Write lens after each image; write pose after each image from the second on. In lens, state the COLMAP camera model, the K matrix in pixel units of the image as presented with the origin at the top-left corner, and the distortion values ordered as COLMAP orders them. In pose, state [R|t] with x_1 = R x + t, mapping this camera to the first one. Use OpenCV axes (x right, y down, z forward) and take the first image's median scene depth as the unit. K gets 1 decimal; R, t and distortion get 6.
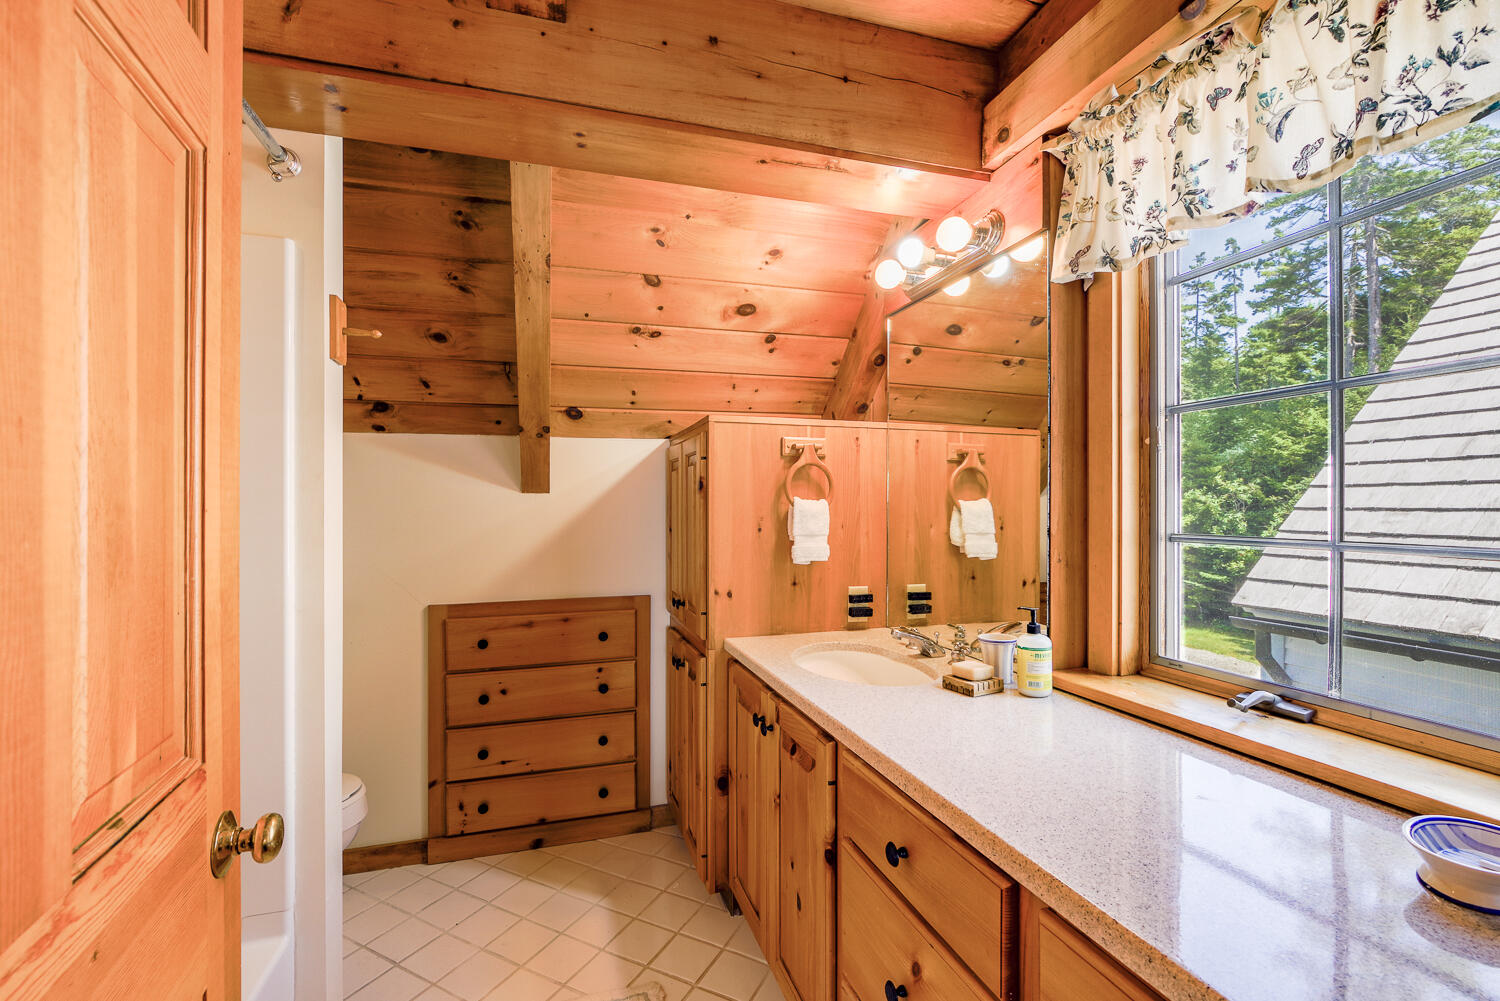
lens RADIAL K [[650.0, 0, 743.0], [0, 650.0, 496.8], [0, 0, 1]] dist [-0.004931, -0.000604]
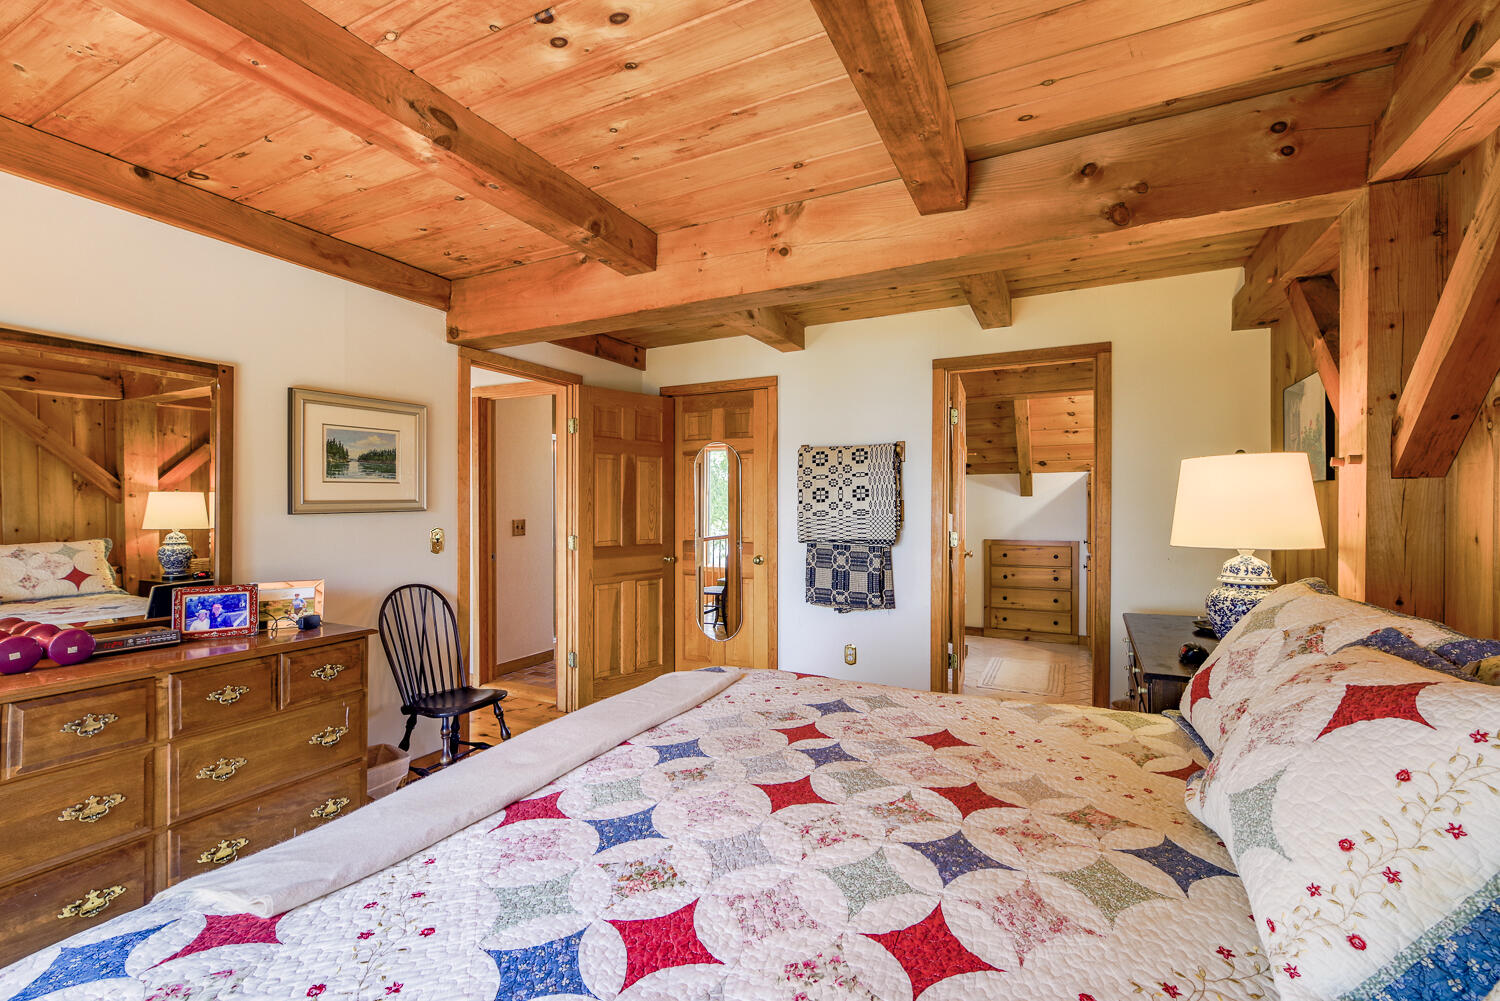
lens RADIAL K [[650.0, 0, 742.8], [0, 650.0, 499.2], [0, 0, 1]] dist [-0.004931, -0.000604]
pose [[0.728872, -0.000093, -0.684650, 0.603207], [0.000869, 0.999999, 0.000790, 0.002103], [0.684649, -0.001171, 0.728872, -1.582432]]
